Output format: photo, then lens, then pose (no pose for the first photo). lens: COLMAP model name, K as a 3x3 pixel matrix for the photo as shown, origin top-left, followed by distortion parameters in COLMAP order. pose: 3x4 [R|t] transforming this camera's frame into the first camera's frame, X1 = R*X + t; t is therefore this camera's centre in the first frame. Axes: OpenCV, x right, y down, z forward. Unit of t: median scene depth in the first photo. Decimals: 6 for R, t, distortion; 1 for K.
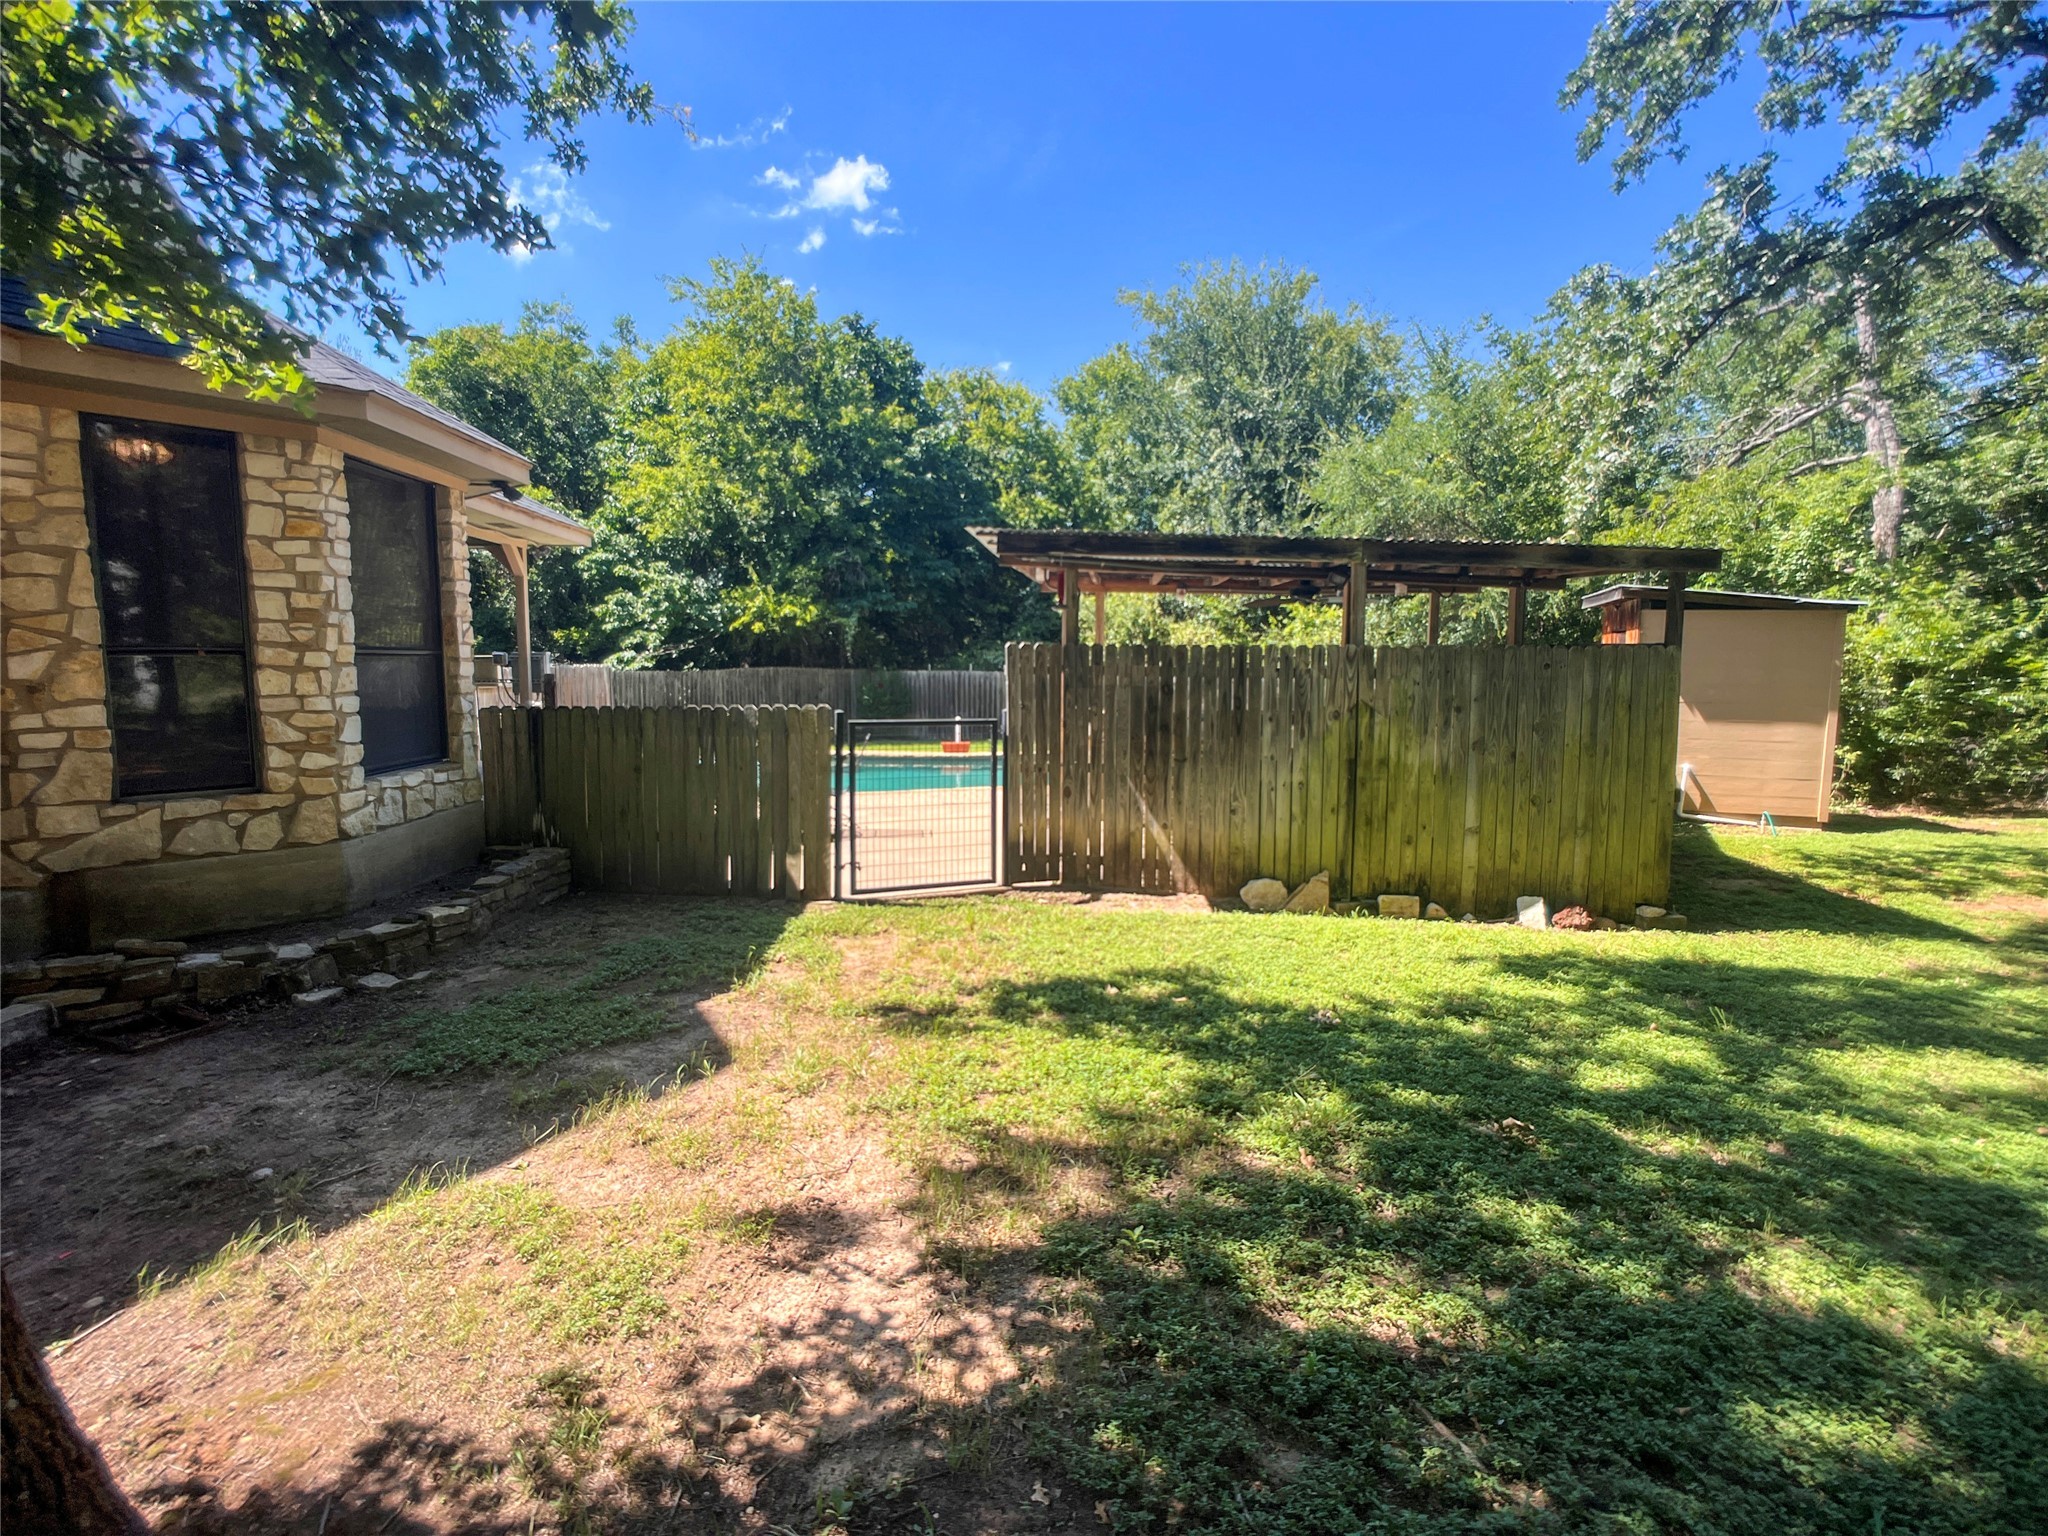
lens RADIAL K [[1055.6, 0, 1031.6], [0, 1055.6, 763.4], [0, 0, 1]] dist [-0.041804, 0.017217]
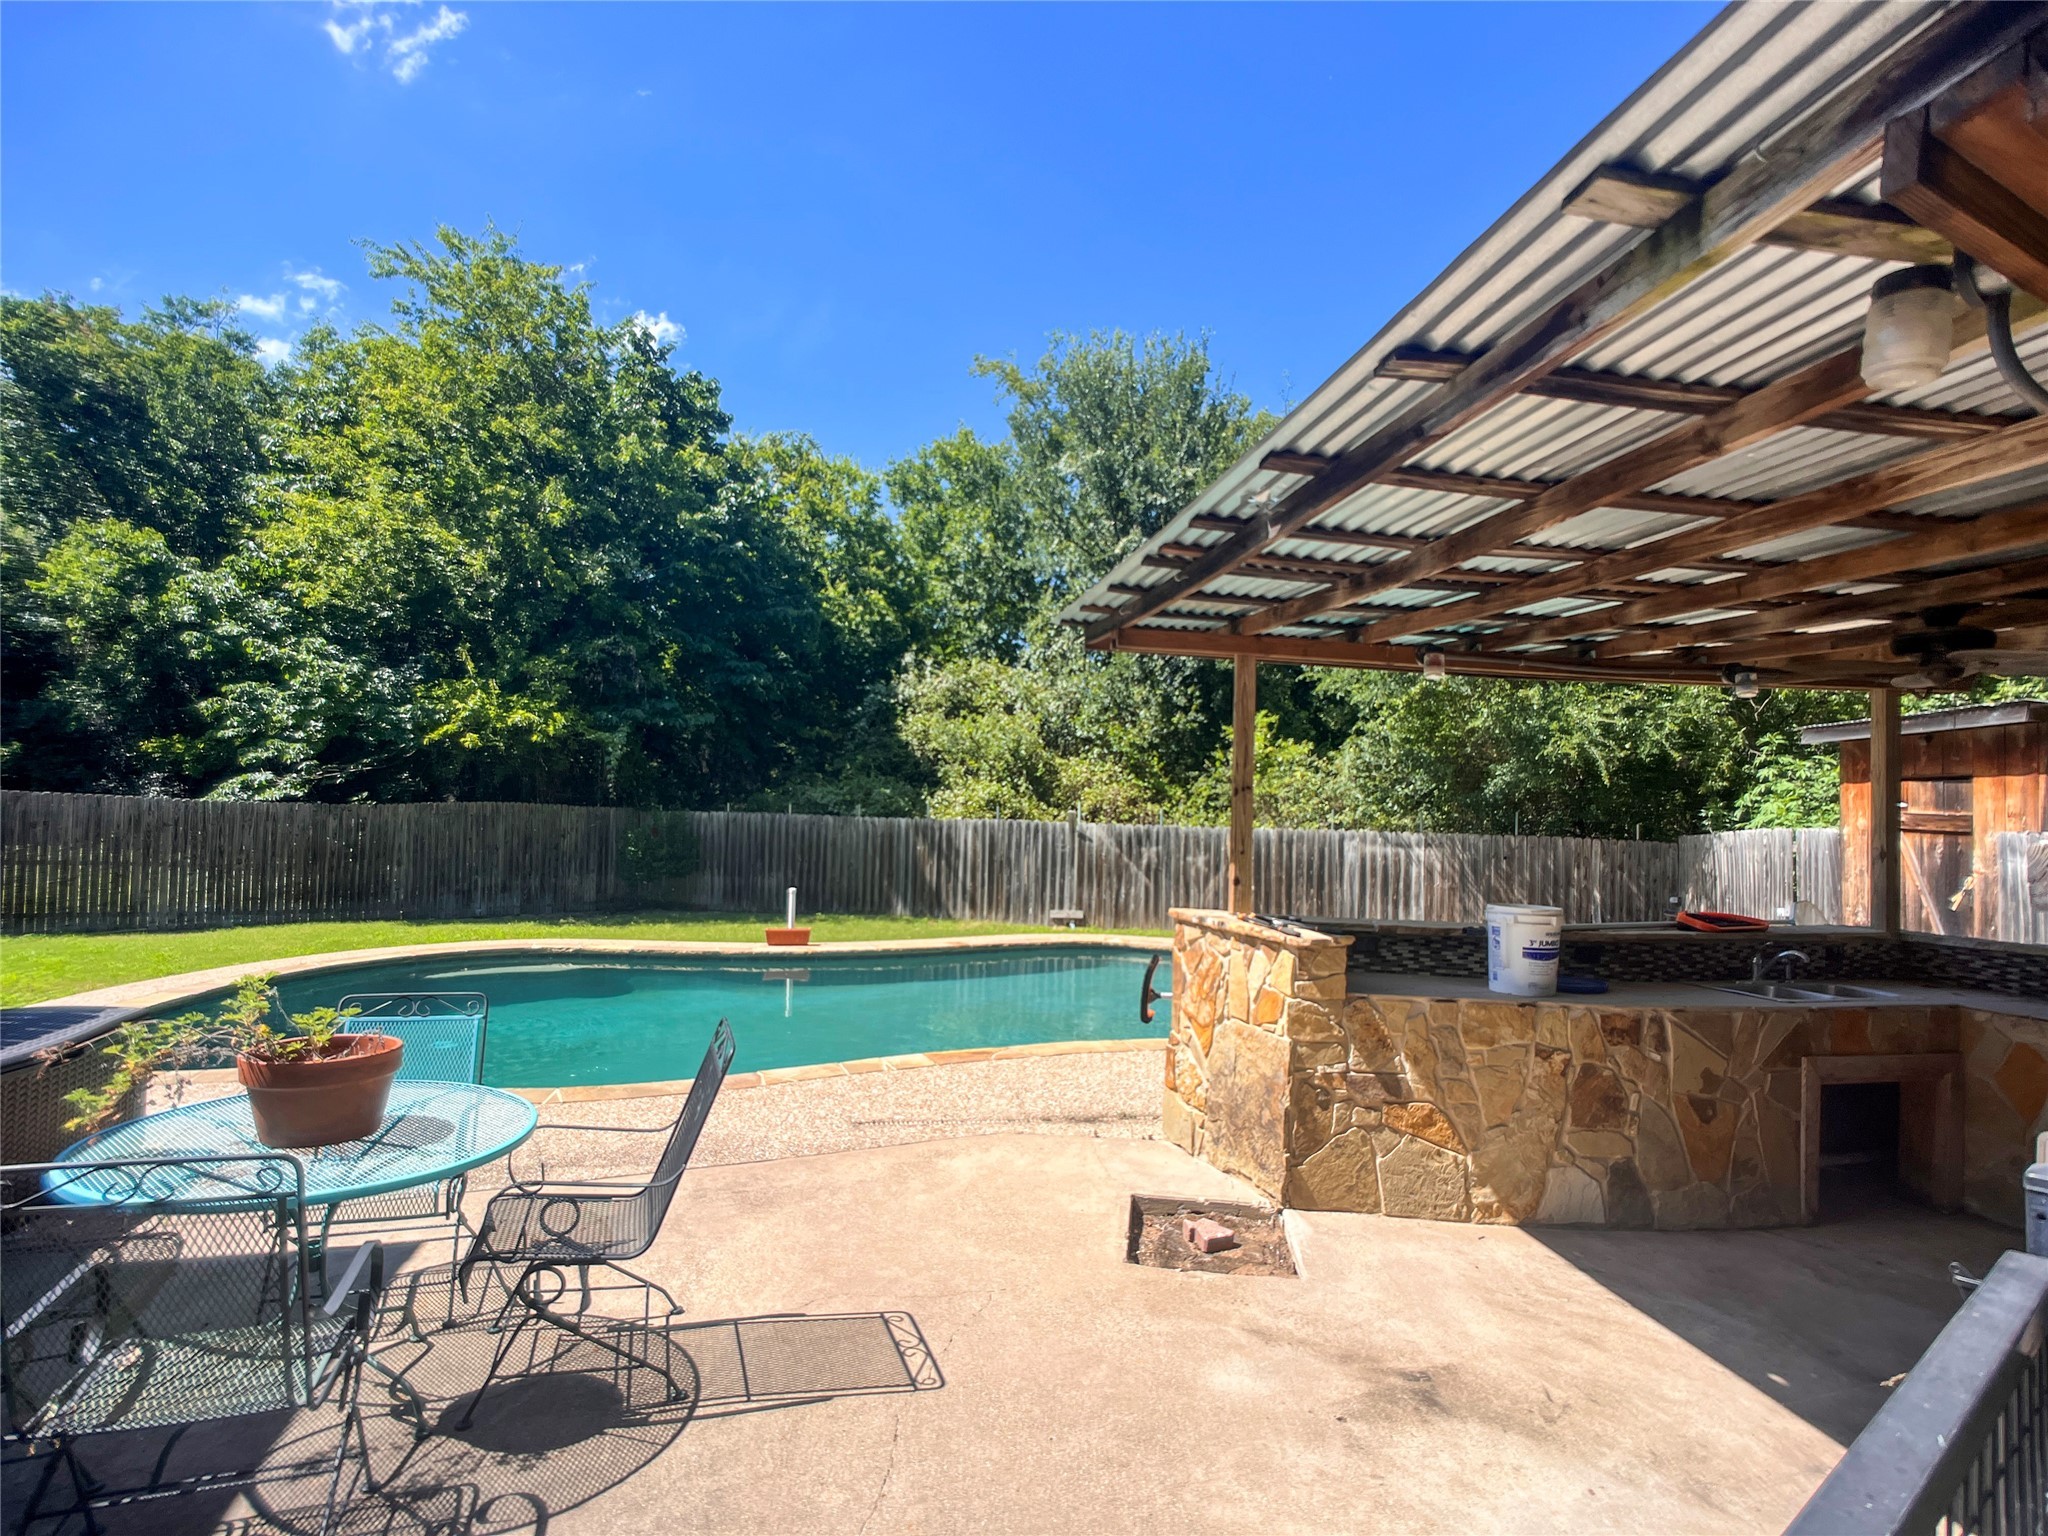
lens RADIAL K [[1055.6, 0, 1015.5], [0, 1055.6, 766.9], [0, 0, 1]] dist [-0.041804, 0.017217]
pose [[0.977408, 0.031384, 0.209021, -0.058013], [-0.002262, 0.990411, -0.138130, -0.021716], [-0.211352, 0.134537, 0.968107, 0.277161]]
